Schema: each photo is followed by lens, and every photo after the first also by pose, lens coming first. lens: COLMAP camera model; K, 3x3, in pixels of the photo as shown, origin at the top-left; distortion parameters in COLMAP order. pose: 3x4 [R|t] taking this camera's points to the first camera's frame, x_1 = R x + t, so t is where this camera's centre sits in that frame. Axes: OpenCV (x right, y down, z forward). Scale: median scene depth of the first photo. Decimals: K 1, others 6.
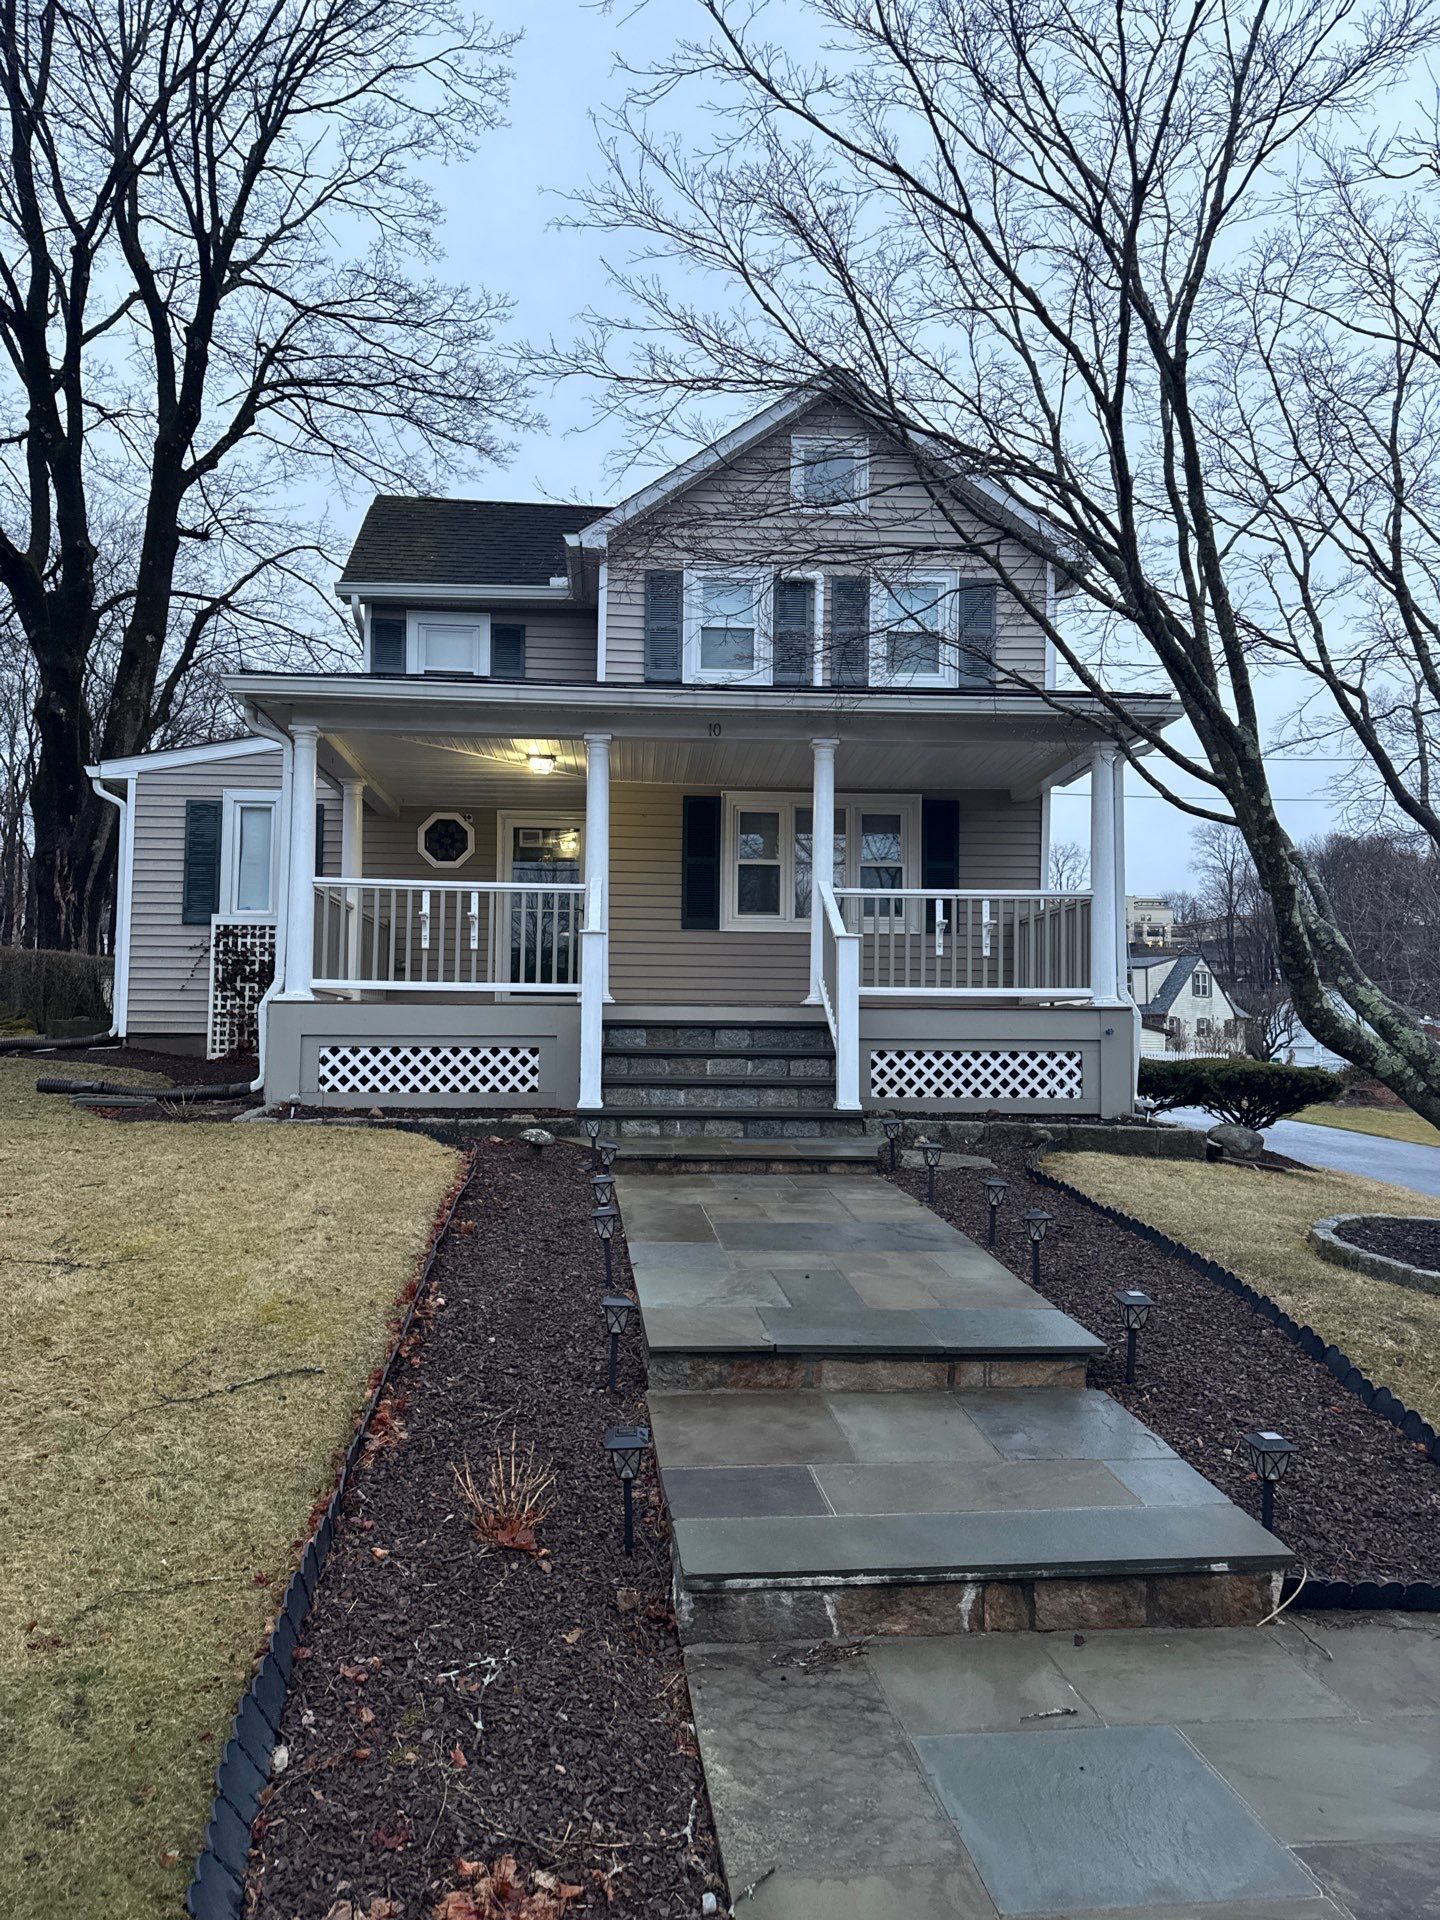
lens RADIAL K [[769.9, 0, 718.4], [0, 769.9, 969.7], [0, 0, 1]] dist [0.002145, 0.000288]
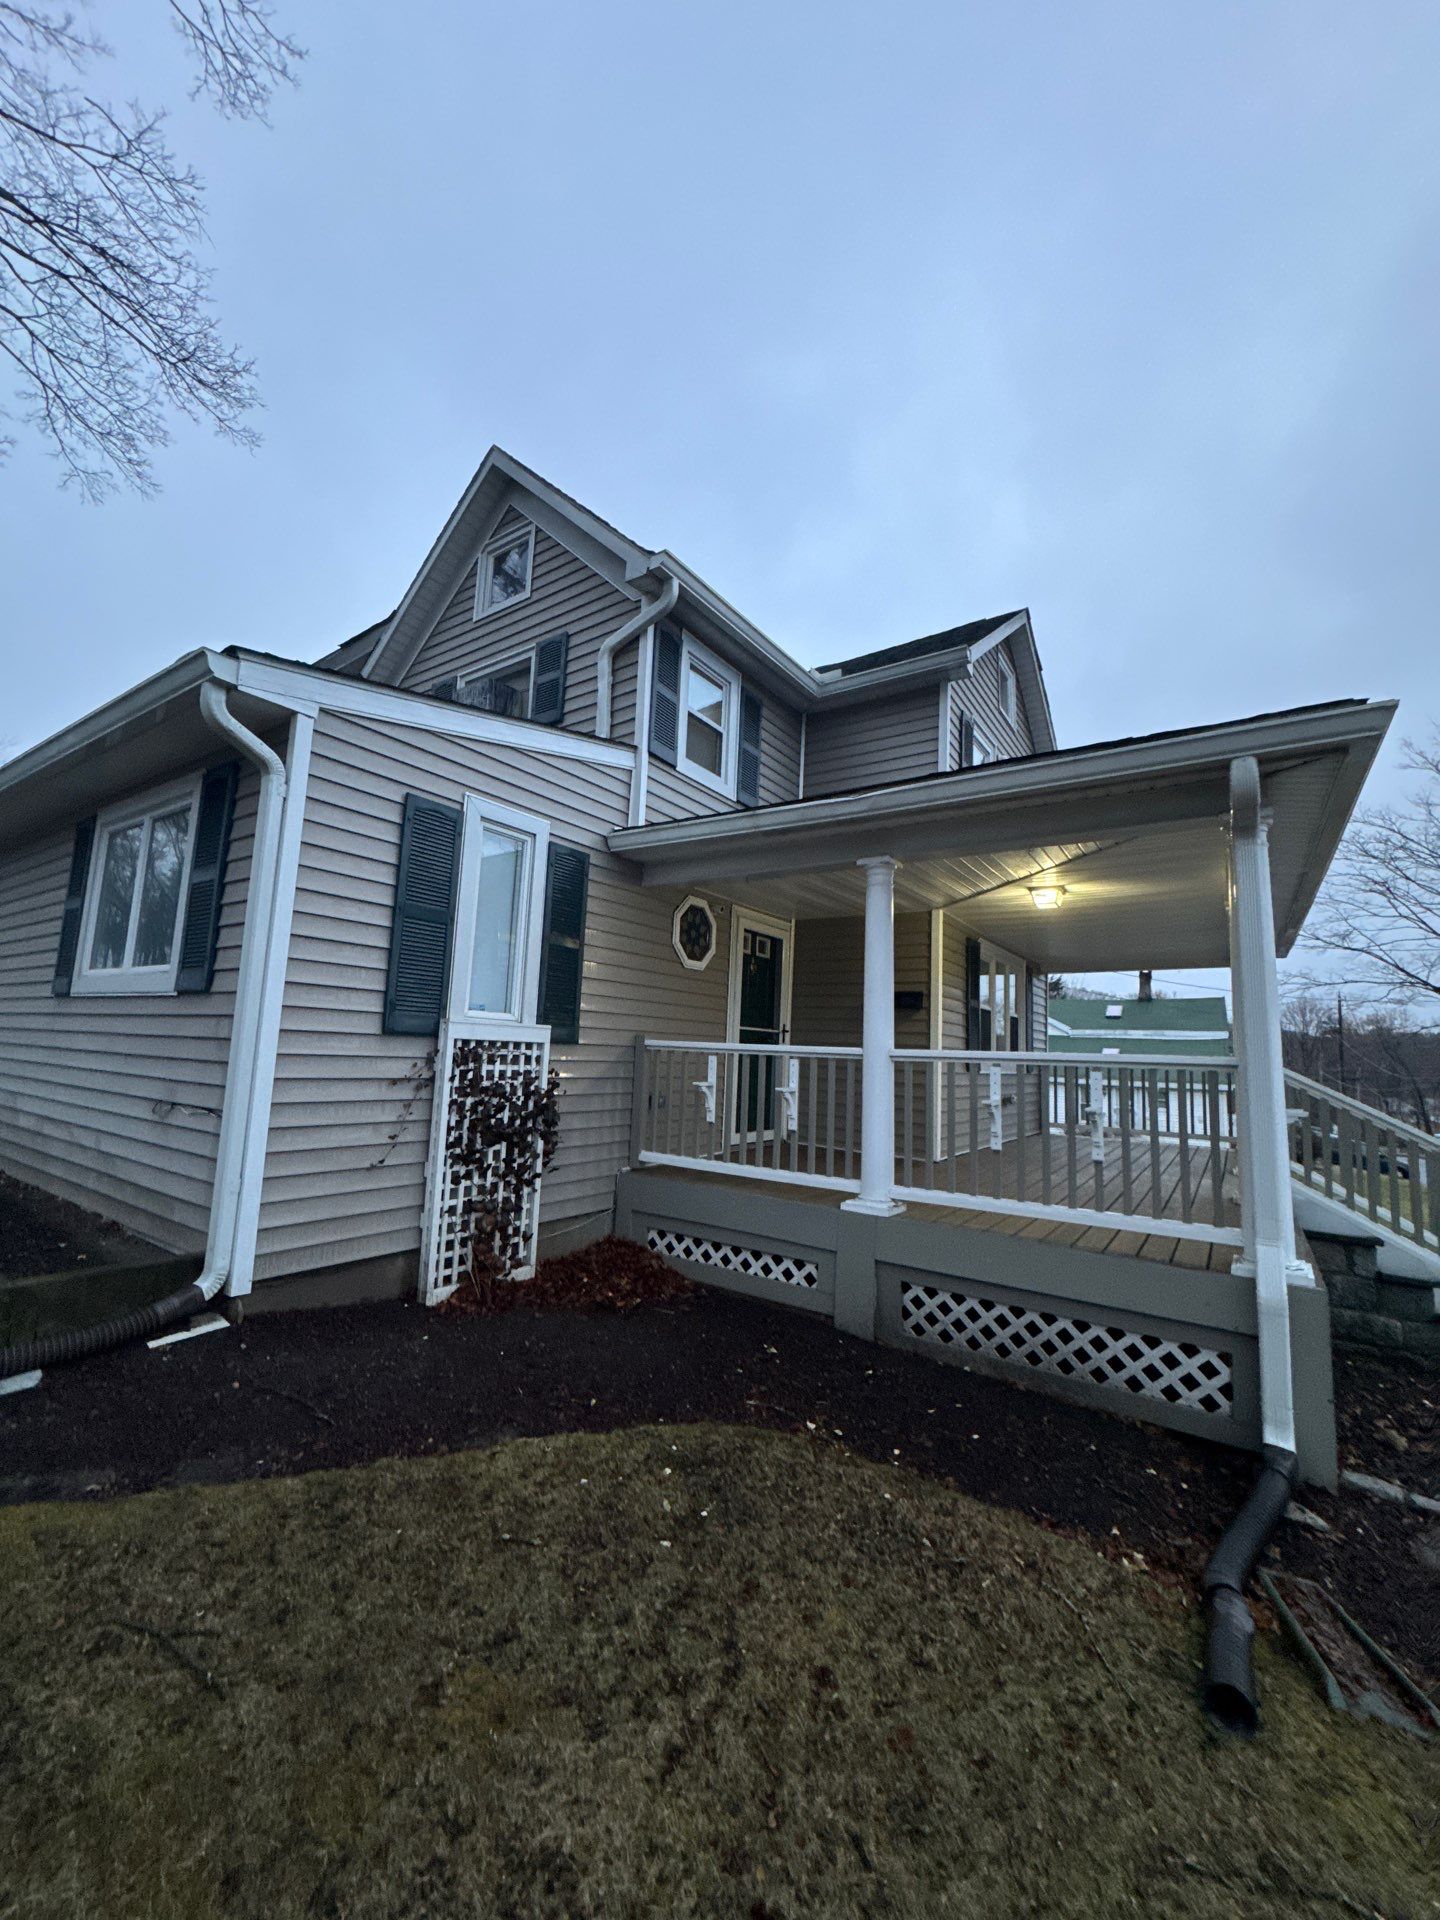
lens RADIAL K [[769.9, 0, 719.7], [0, 769.9, 964.1], [0, 0, 1]] dist [0.002145, 0.000288]
pose [[0.641660, 0.113007, 0.758619, -0.941714], [-0.053521, 0.993272, -0.102693, -0.064364], [-0.765120, 0.025292, 0.643391, 0.512484]]
